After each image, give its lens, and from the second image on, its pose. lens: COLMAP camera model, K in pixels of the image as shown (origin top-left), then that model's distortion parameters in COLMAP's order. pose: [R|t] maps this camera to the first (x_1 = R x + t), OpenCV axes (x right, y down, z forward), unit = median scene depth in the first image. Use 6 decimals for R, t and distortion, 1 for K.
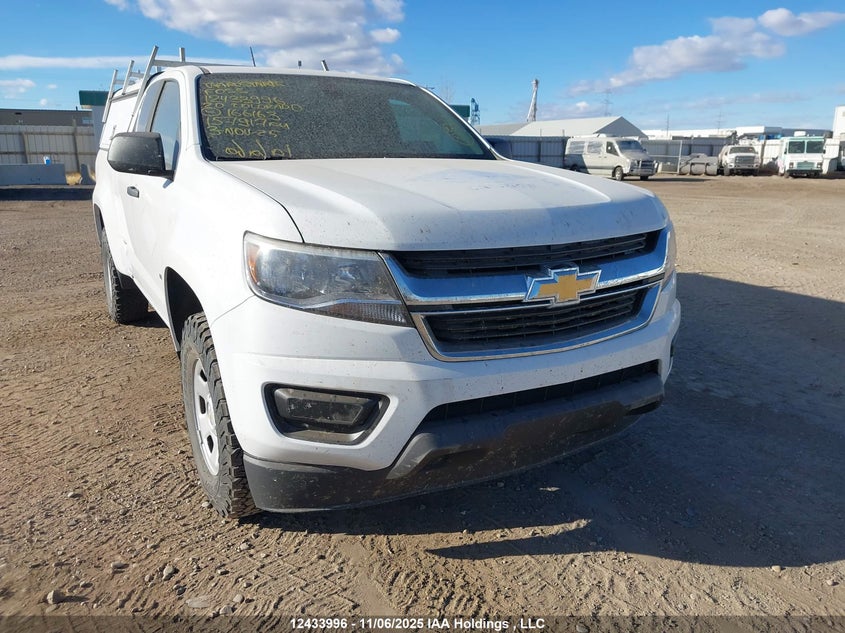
lens RADIAL K [[643.5, 0, 417.1], [0, 643.5, 316.6], [0, 0, 1]] dist [0.043276, -0.073205]
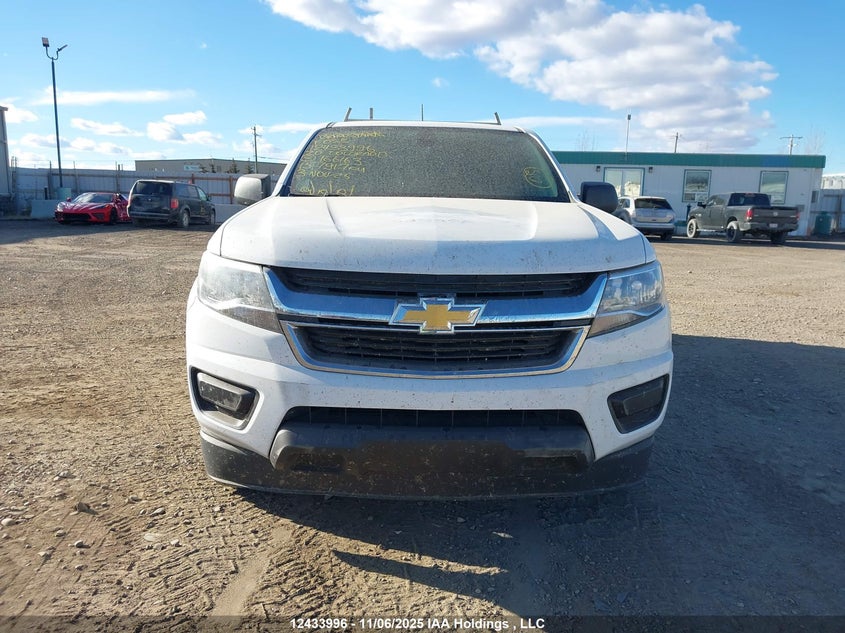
lens RADIAL K [[630.6, 0, 422.8], [0, 630.6, 314.8], [0, 0, 1]] dist [-0.000213, -0.003664]
pose [[0.887574, 0.098226, -0.450072, 0.620346], [-0.133123, 0.990010, -0.046464, 0.001781], [0.441011, 0.101155, 0.891783, 0.096043]]
